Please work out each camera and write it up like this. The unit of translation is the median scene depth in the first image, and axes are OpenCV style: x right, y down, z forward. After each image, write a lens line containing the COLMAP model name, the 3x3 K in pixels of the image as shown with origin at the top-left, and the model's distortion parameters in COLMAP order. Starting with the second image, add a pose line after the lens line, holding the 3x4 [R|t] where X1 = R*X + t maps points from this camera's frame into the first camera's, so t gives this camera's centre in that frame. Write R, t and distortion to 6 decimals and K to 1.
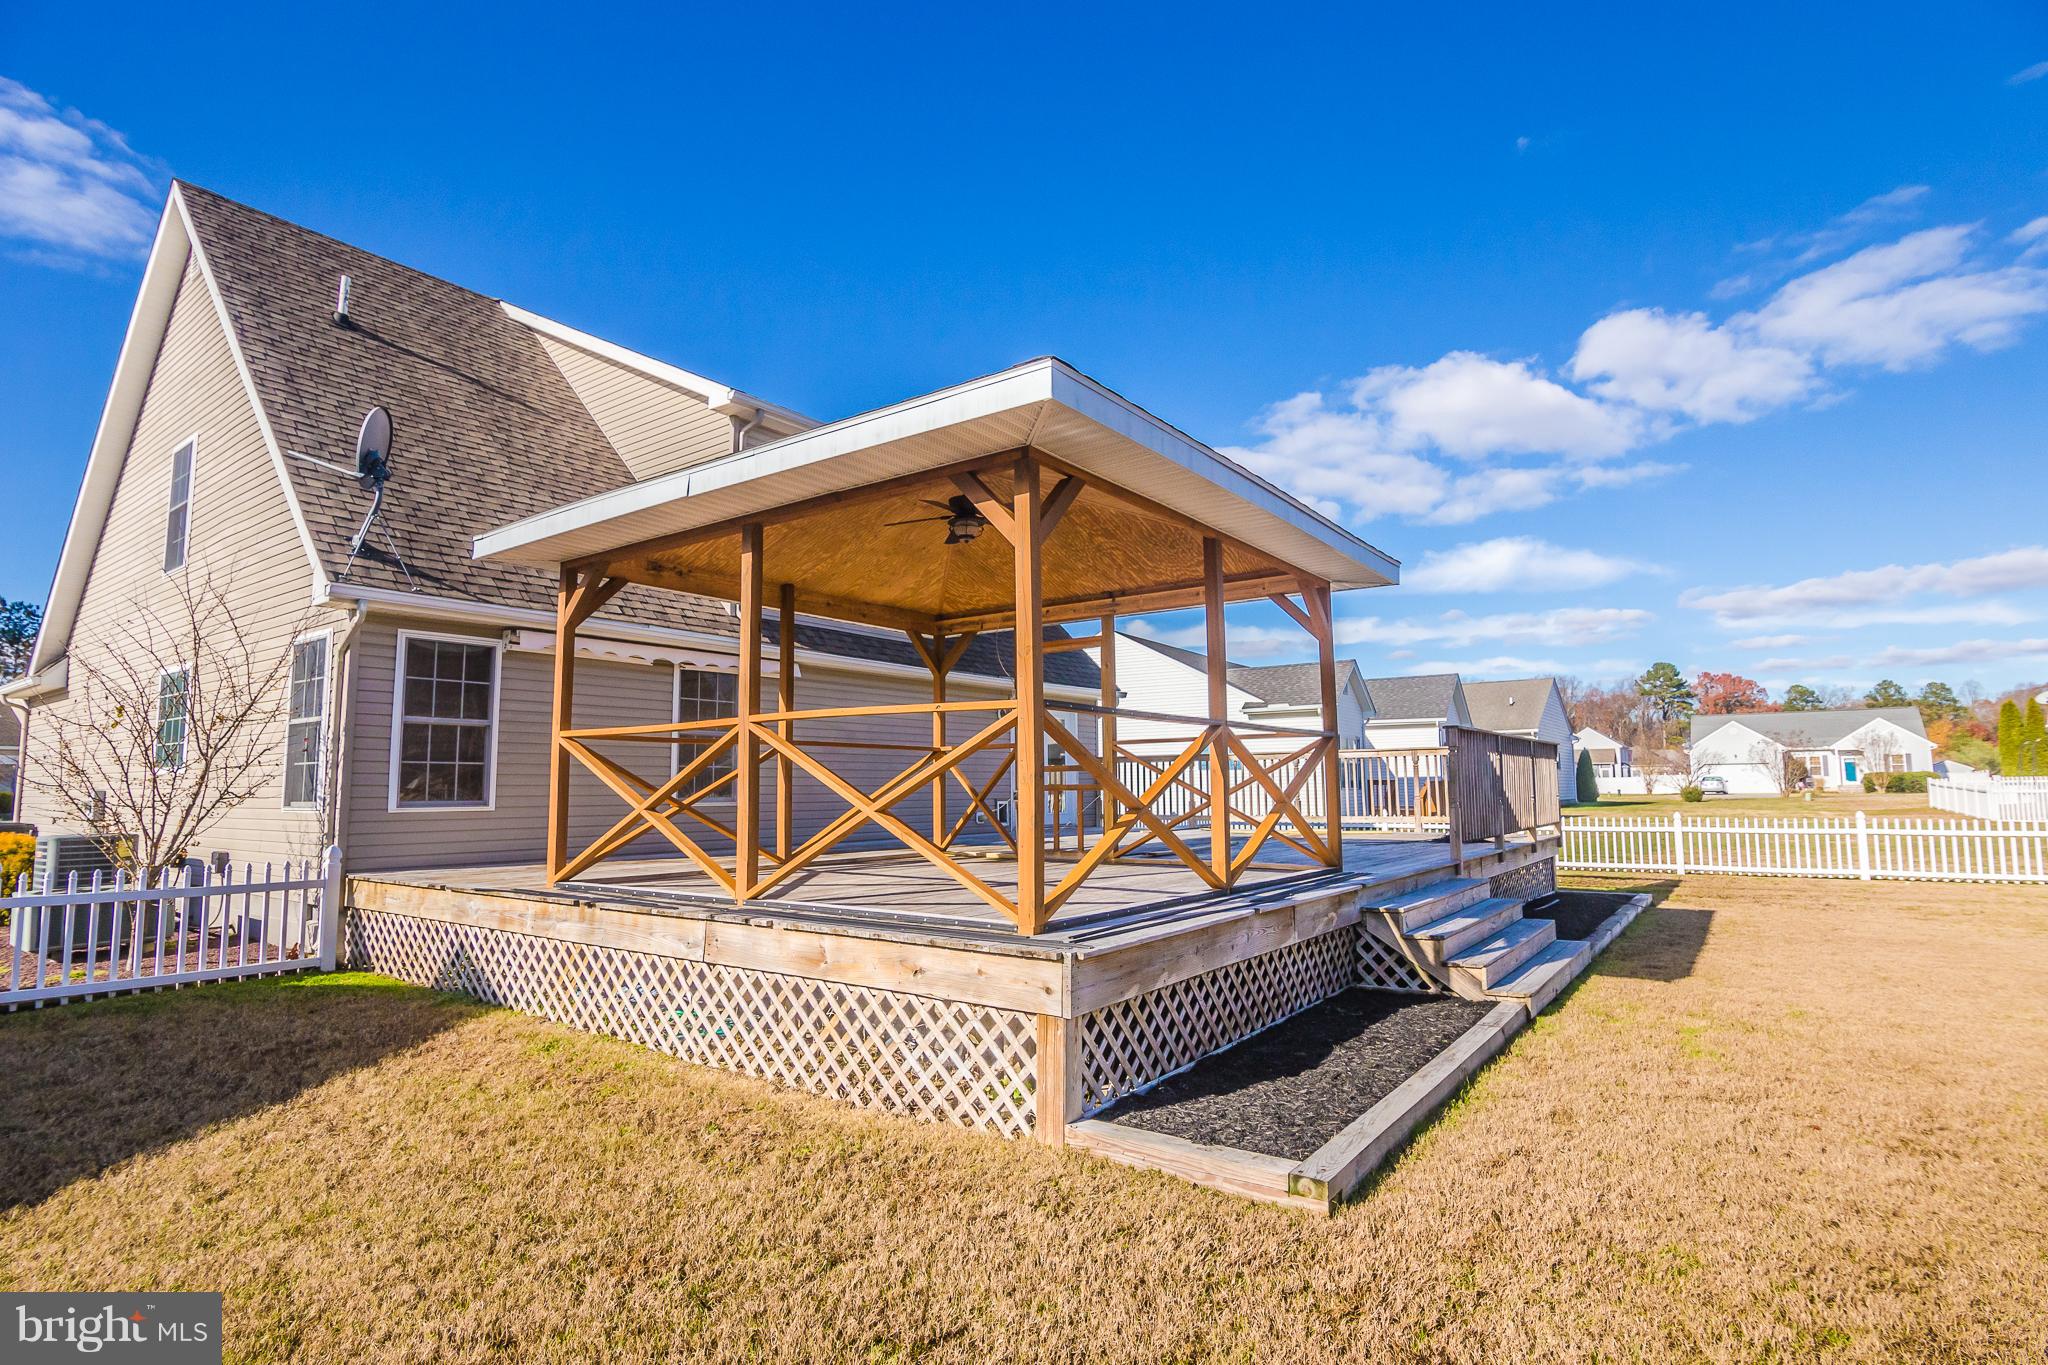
lens RADIAL K [[1008.2, 0, 1024.5], [0, 1008.2, 684.5], [0, 0, 1]] dist [-0.016207, -0.000576]
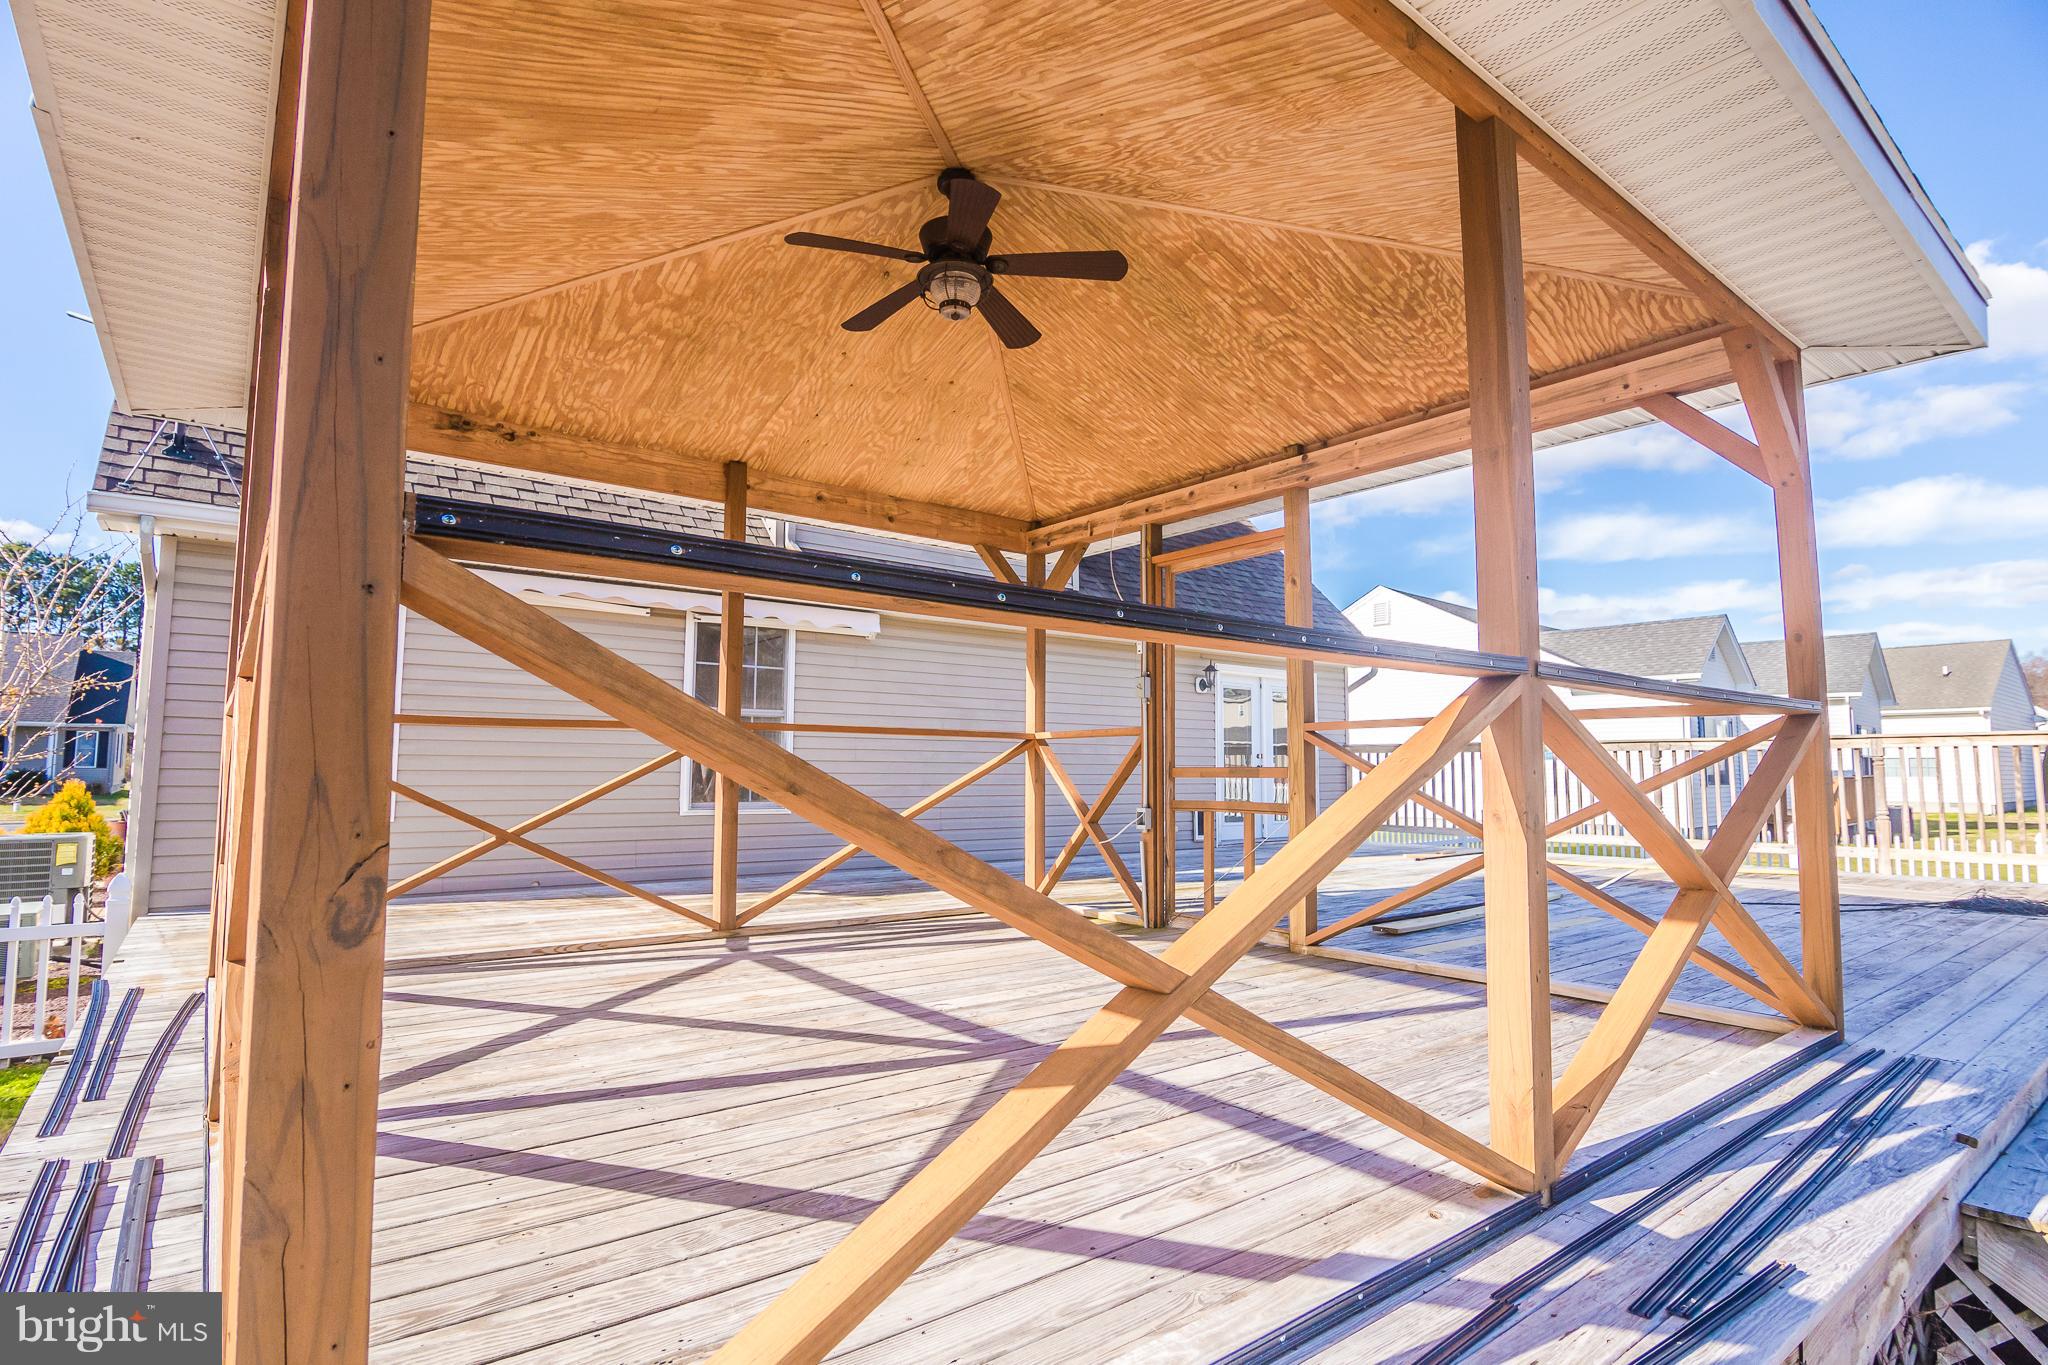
lens RADIAL K [[1019.5, 0, 1021.2], [0, 1019.5, 706.8], [0, 0, 1]] dist [-0.001190, -0.000590]
pose [[0.961987, -0.004625, -0.273057, 0.092899], [0.015512, 0.999168, 0.037725, 0.025810], [0.272655, -0.040527, 0.961258, 0.446578]]
